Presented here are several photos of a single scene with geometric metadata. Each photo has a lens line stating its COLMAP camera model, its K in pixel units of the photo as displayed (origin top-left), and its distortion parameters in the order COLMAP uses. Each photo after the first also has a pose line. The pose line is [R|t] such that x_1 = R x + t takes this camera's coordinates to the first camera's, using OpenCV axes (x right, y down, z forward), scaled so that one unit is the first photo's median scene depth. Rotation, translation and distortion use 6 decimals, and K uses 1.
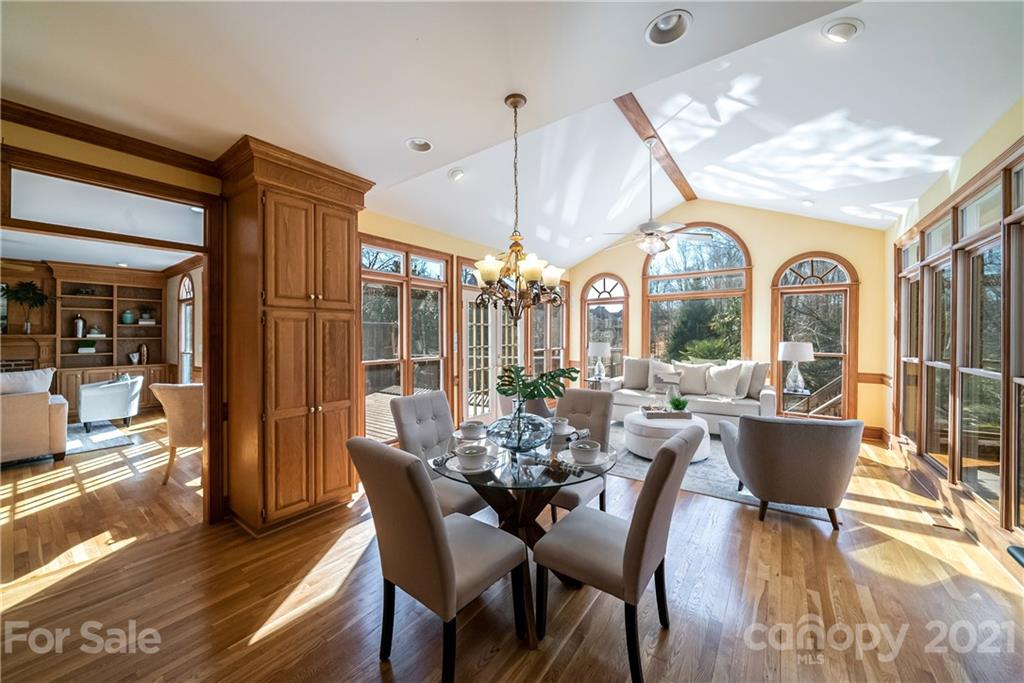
lens RADIAL K [[369.1, 0, 516.6], [0, 369.1, 336.9], [0, 0, 1]] dist [-0.005215, -0.000242]
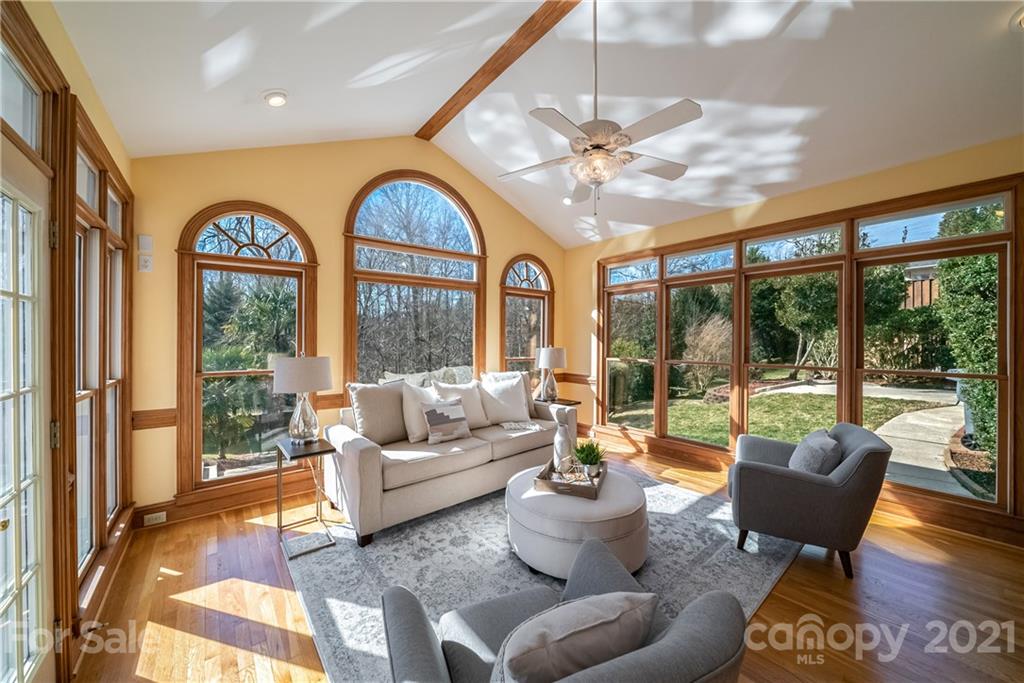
lens RADIAL K [[369.1, 0, 513.6], [0, 369.1, 335.3], [0, 0, 1]] dist [-0.005215, -0.000242]
pose [[0.248771, -0.007899, 0.968530, -0.163122], [-0.002456, 0.999958, 0.008786, -0.023388], [-0.968559, -0.004564, 0.248741, 0.809982]]
